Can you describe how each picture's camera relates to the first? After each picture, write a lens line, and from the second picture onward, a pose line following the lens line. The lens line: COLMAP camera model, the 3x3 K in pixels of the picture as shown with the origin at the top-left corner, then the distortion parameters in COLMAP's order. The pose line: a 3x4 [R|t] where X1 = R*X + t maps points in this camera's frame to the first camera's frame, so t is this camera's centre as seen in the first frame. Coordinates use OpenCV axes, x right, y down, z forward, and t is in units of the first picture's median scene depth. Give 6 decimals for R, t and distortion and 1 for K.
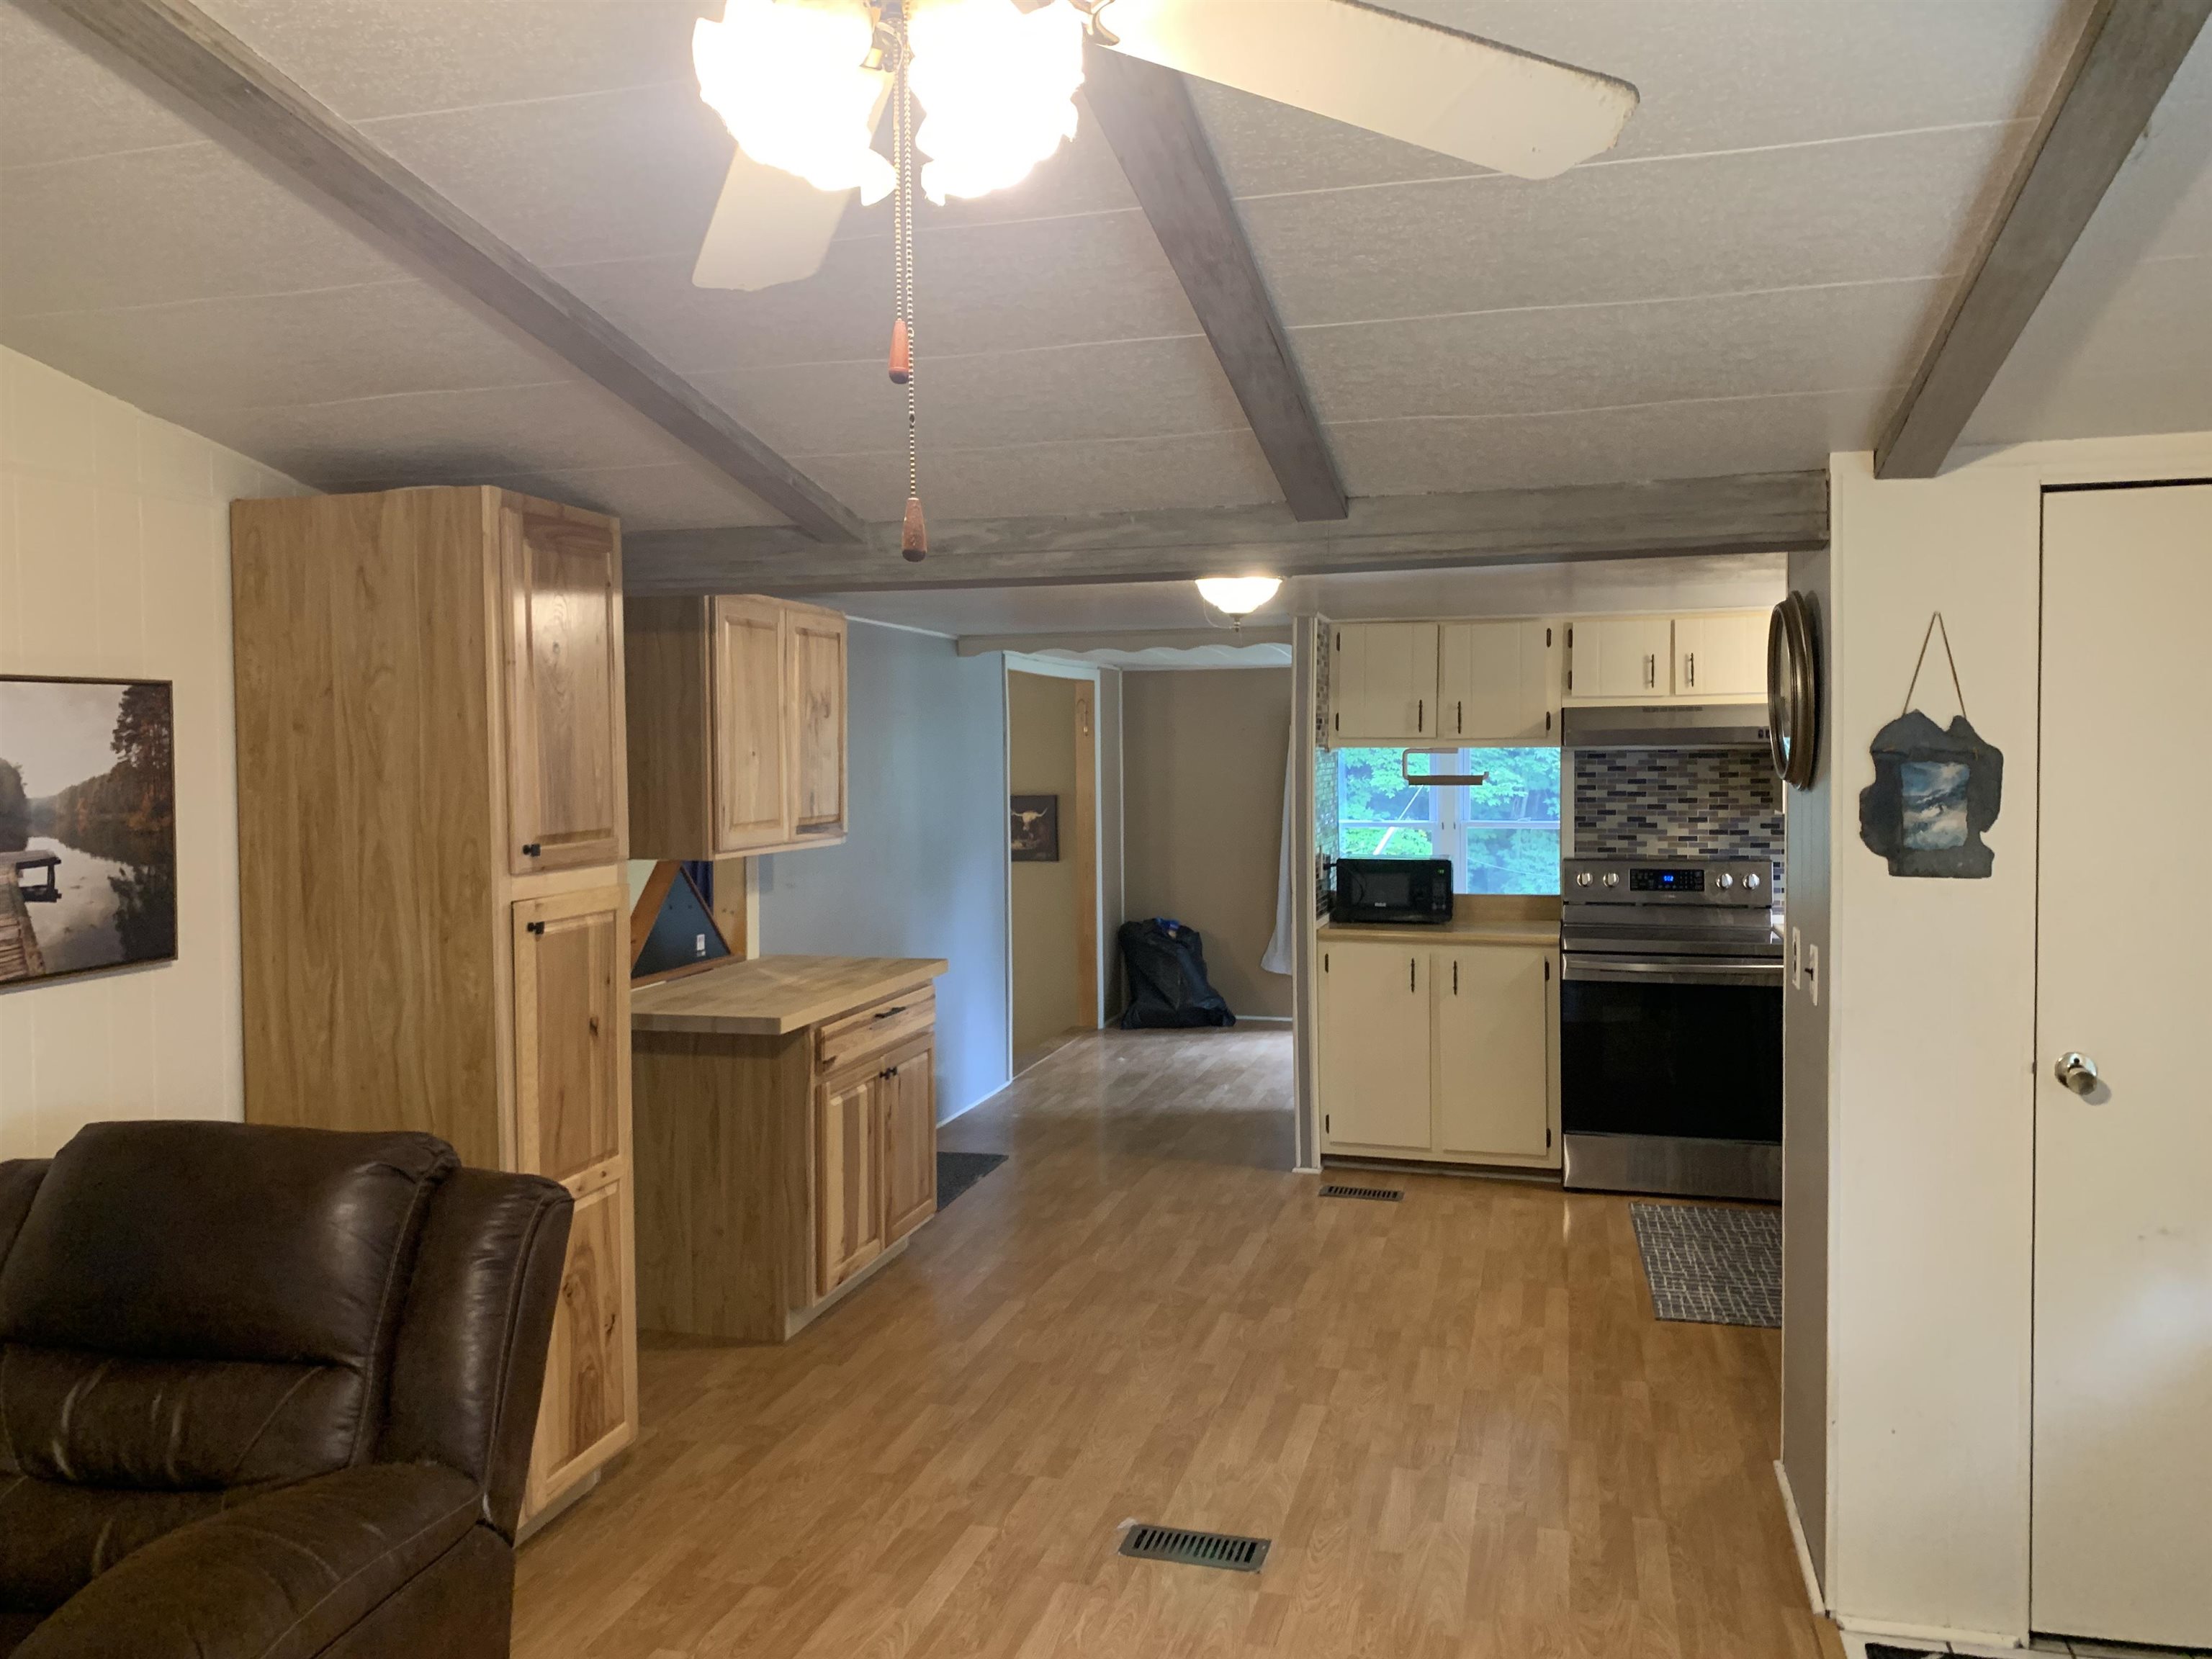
lens RADIAL K [[1680.1, 0, 1084.5], [0, 1680.1, 828.3], [0, 0, 1]] dist [0.104918, -0.211399]
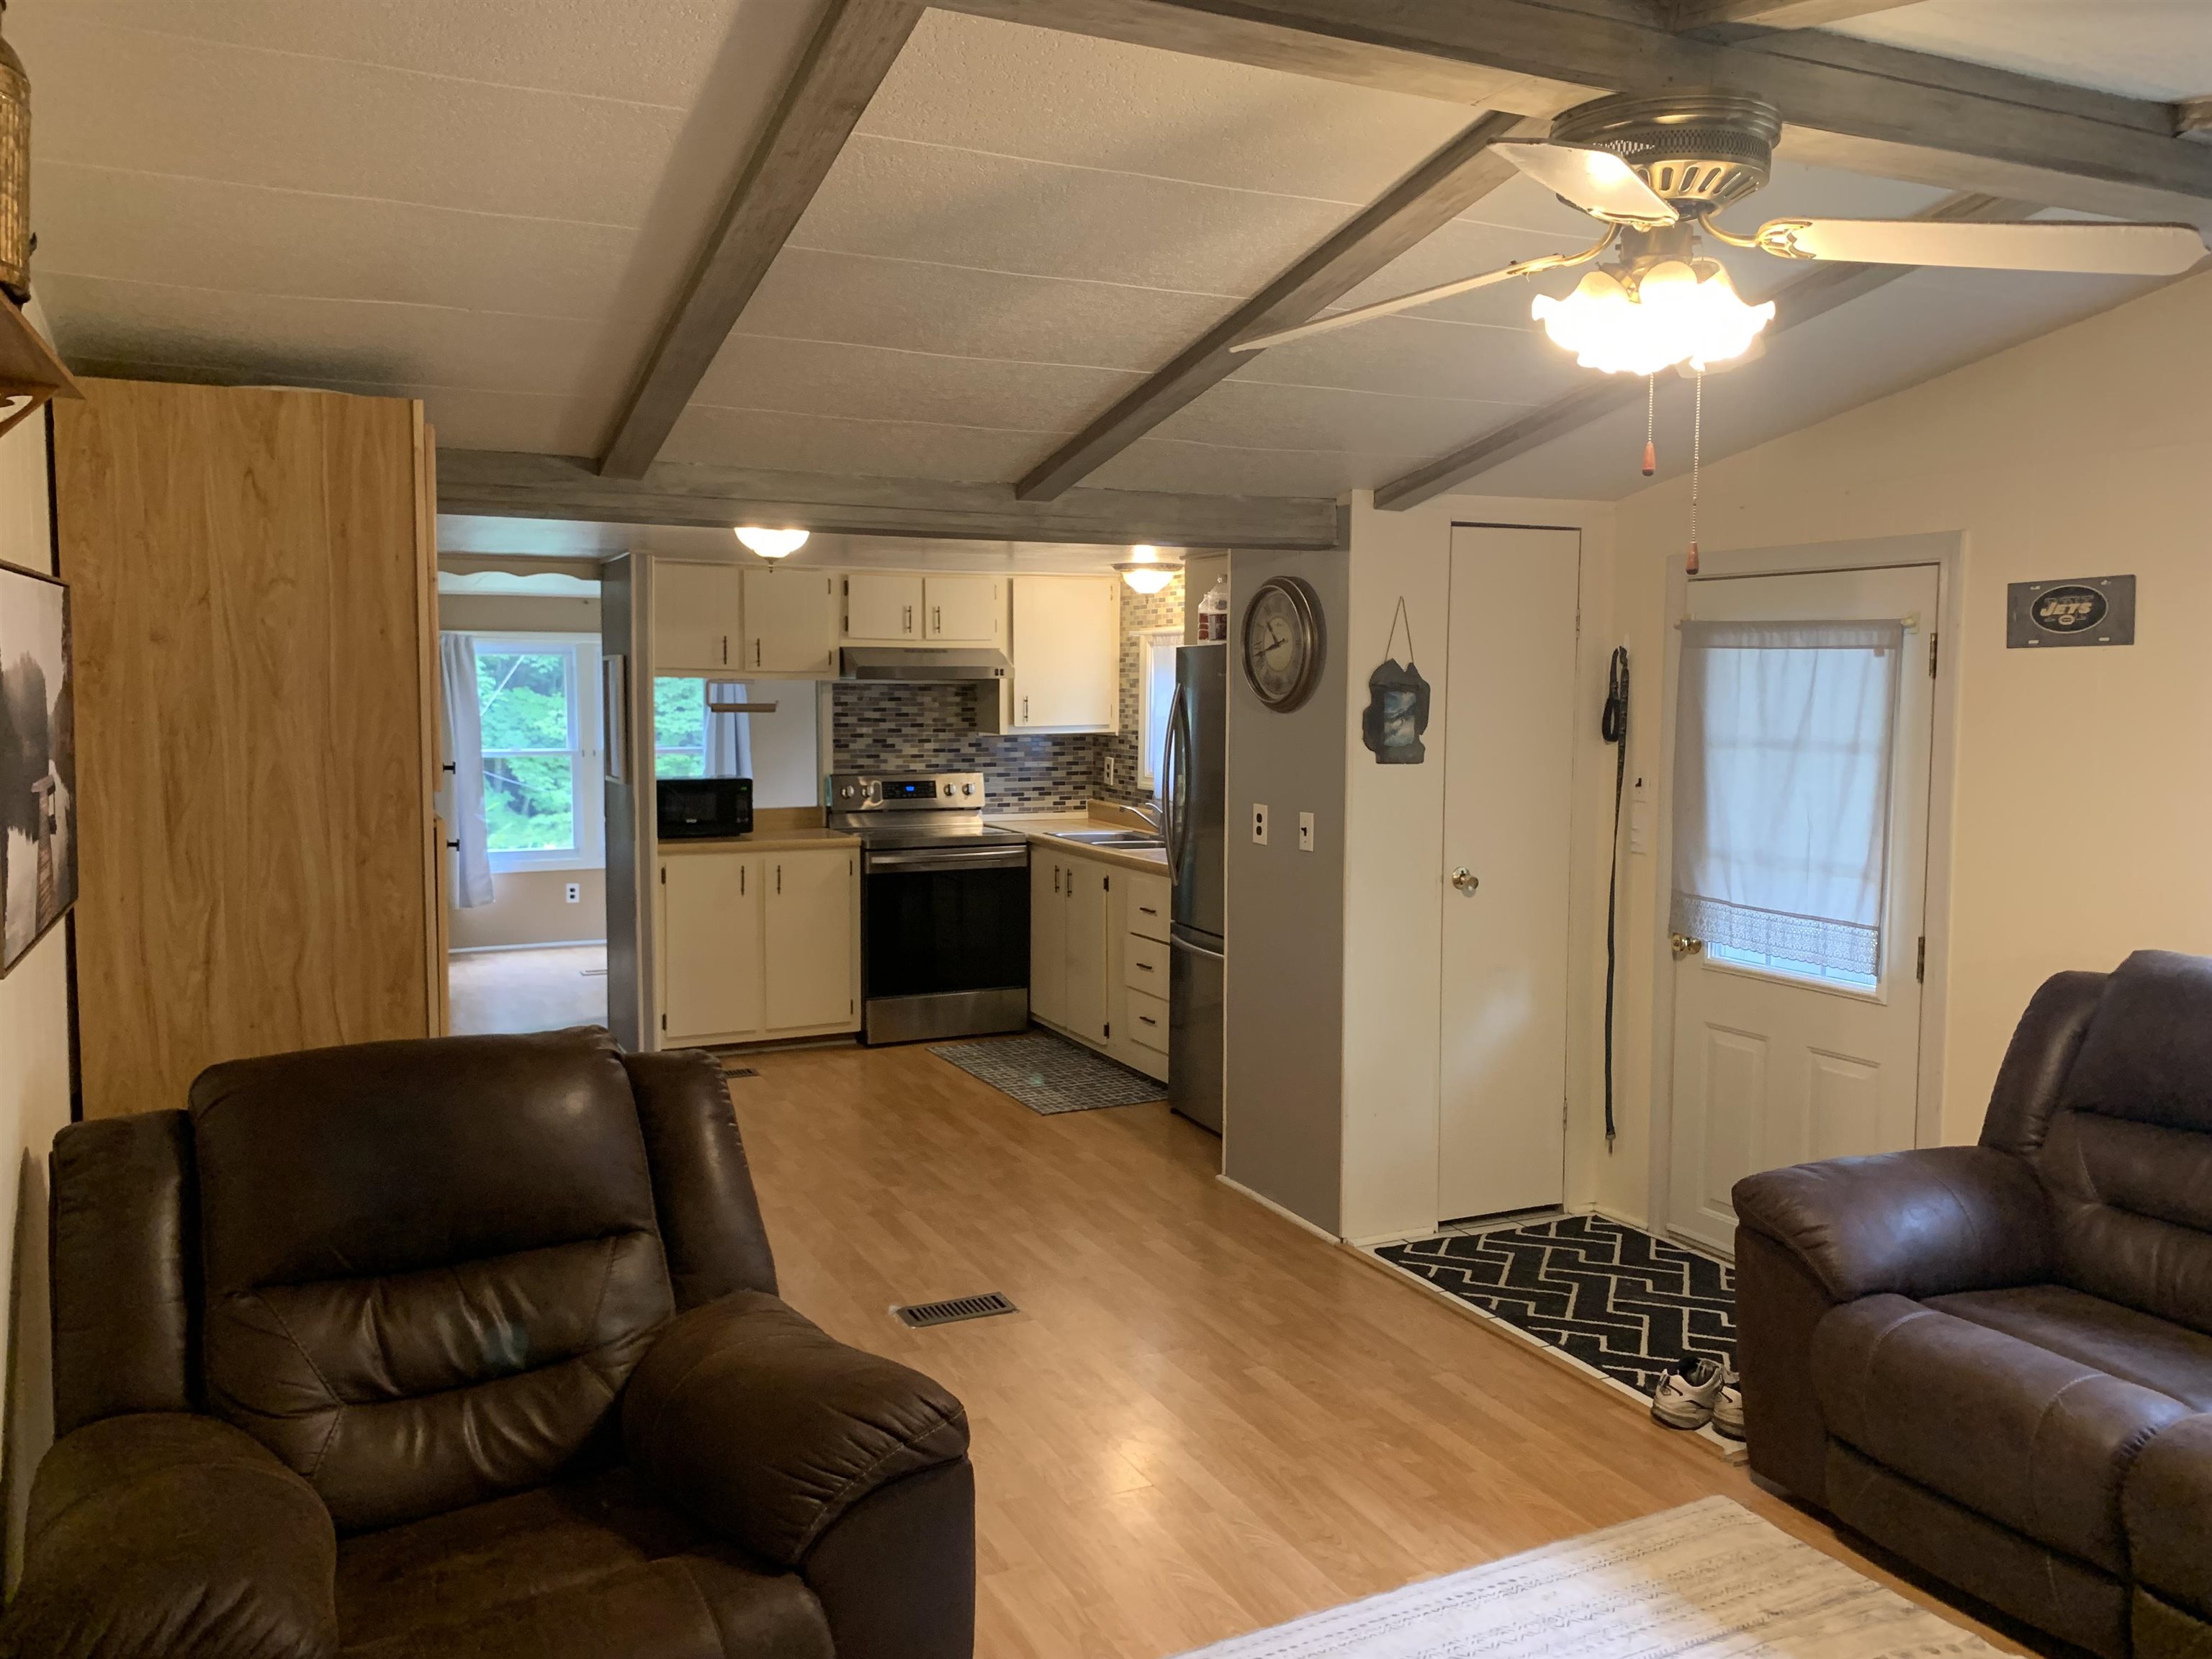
lens RADIAL K [[1680.1, 0, 1084.5], [0, 1680.1, 828.3], [0, 0, 1]] dist [0.104918, -0.211399]
pose [[0.758044, -0.045217, 0.650634, -0.686112], [0.020448, 0.998751, 0.045586, 0.009997], [-0.651883, -0.021252, 0.758022, -0.009200]]
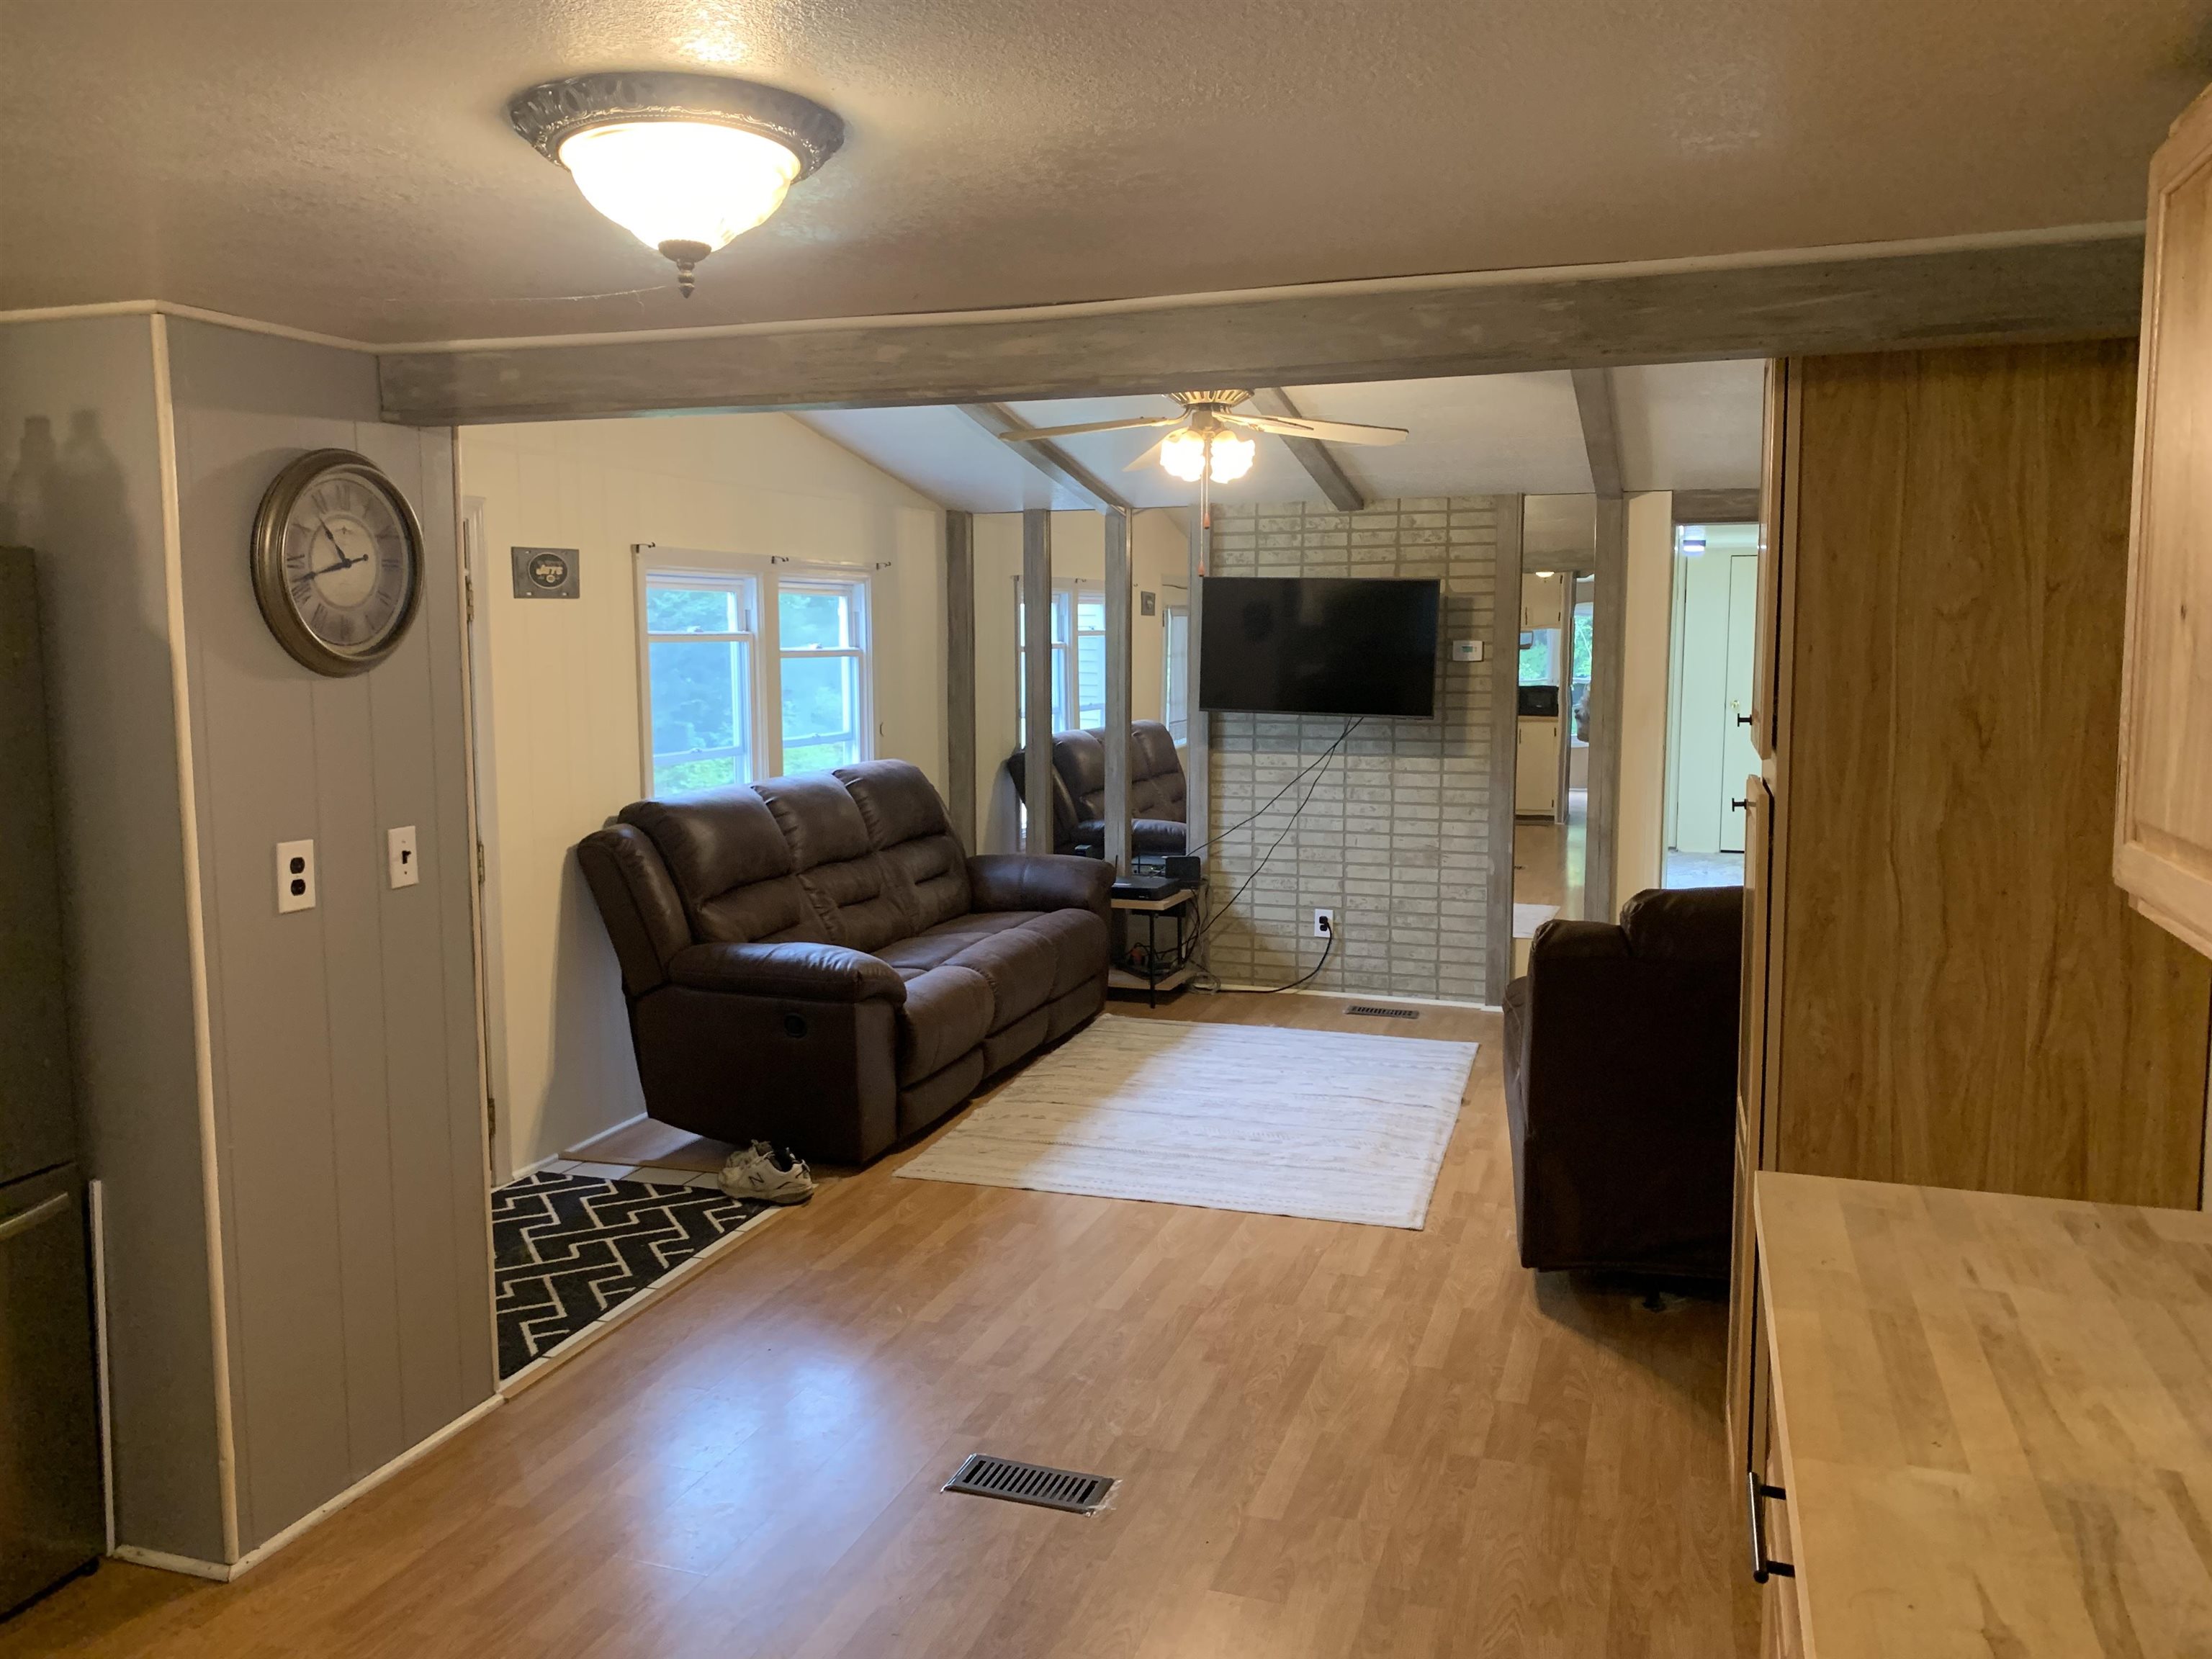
lens RADIAL K [[1680.1, 0, 1084.5], [0, 1680.1, 828.3], [0, 0, 1]] dist [0.104918, -0.211399]
pose [[-0.997783, 0.006945, 0.066186, -0.029642], [0.017833, 0.986070, 0.165370, -0.084999], [-0.064115, 0.166184, -0.984008, 1.904488]]
